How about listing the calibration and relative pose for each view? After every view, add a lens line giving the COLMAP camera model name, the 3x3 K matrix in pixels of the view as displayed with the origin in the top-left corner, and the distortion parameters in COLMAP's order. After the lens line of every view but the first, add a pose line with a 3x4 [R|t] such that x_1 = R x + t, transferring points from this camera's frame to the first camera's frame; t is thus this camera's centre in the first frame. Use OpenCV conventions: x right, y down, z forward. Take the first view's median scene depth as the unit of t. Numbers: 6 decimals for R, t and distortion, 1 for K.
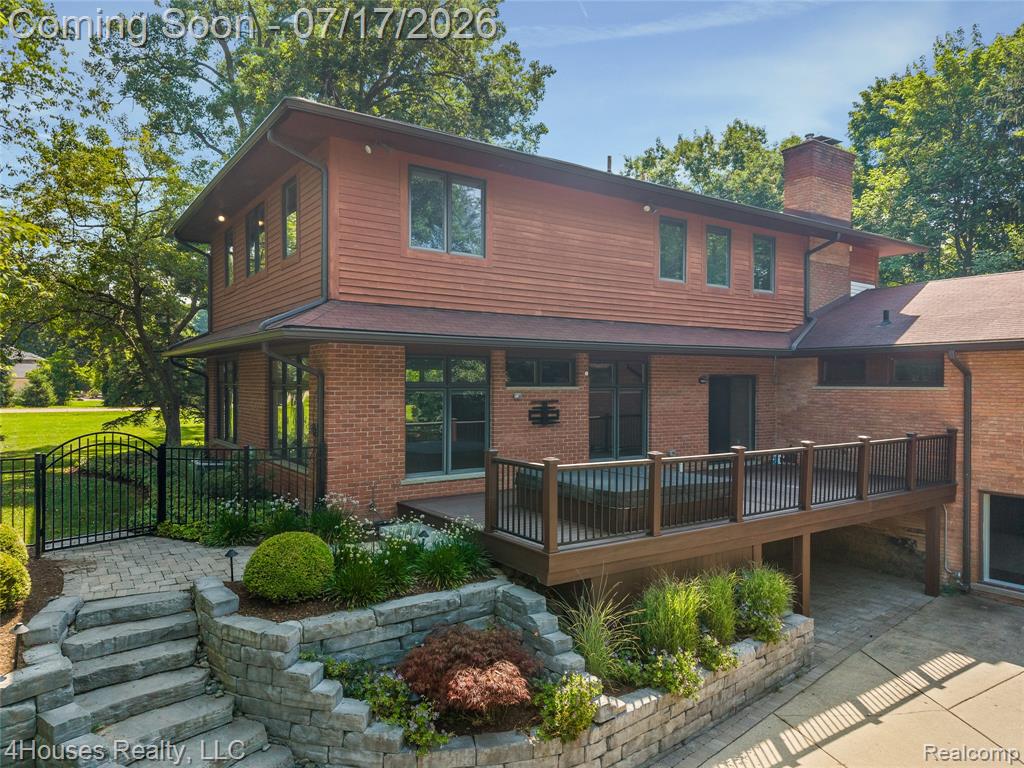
lens RADIAL K [[689.9, 0, 508.0], [0, 689.9, 388.1], [0, 0, 1]] dist [0.031105, -0.030583]
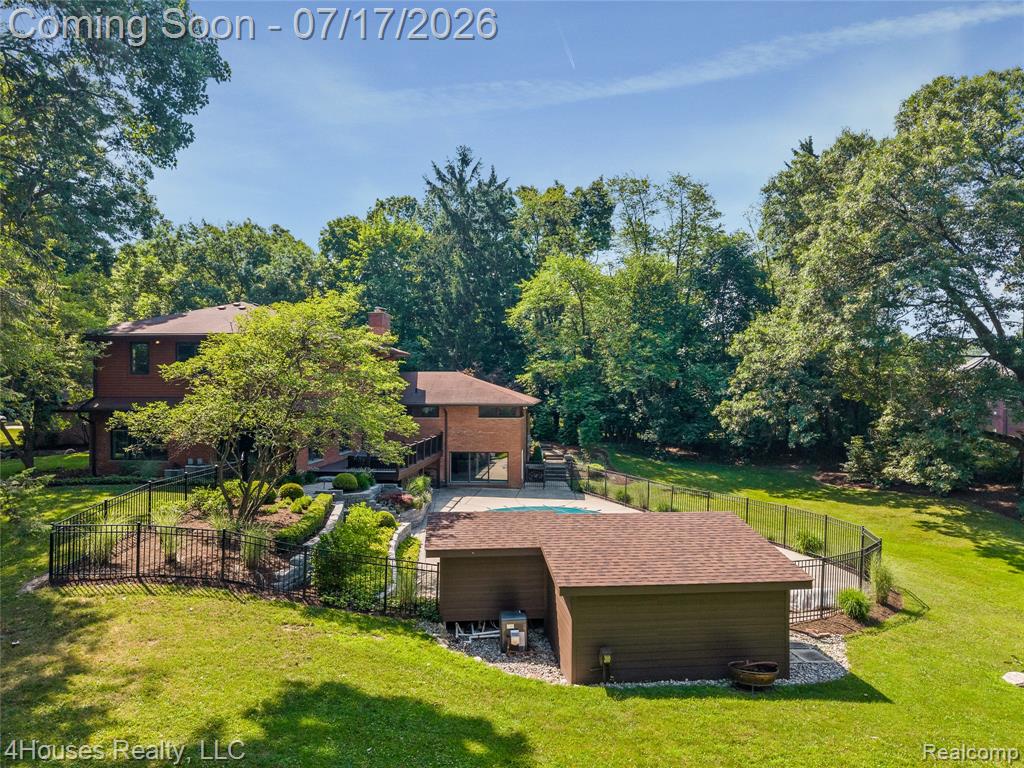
lens RADIAL K [[689.9, 0, 519.0], [0, 689.9, 387.8], [0, 0, 1]] dist [0.031105, -0.030583]
pose [[0.633032, -0.003740, 0.774116, -1.443470], [0.005169, 0.999986, 0.000604, -0.130602], [-0.774108, 0.003618, 0.633043, -1.127090]]
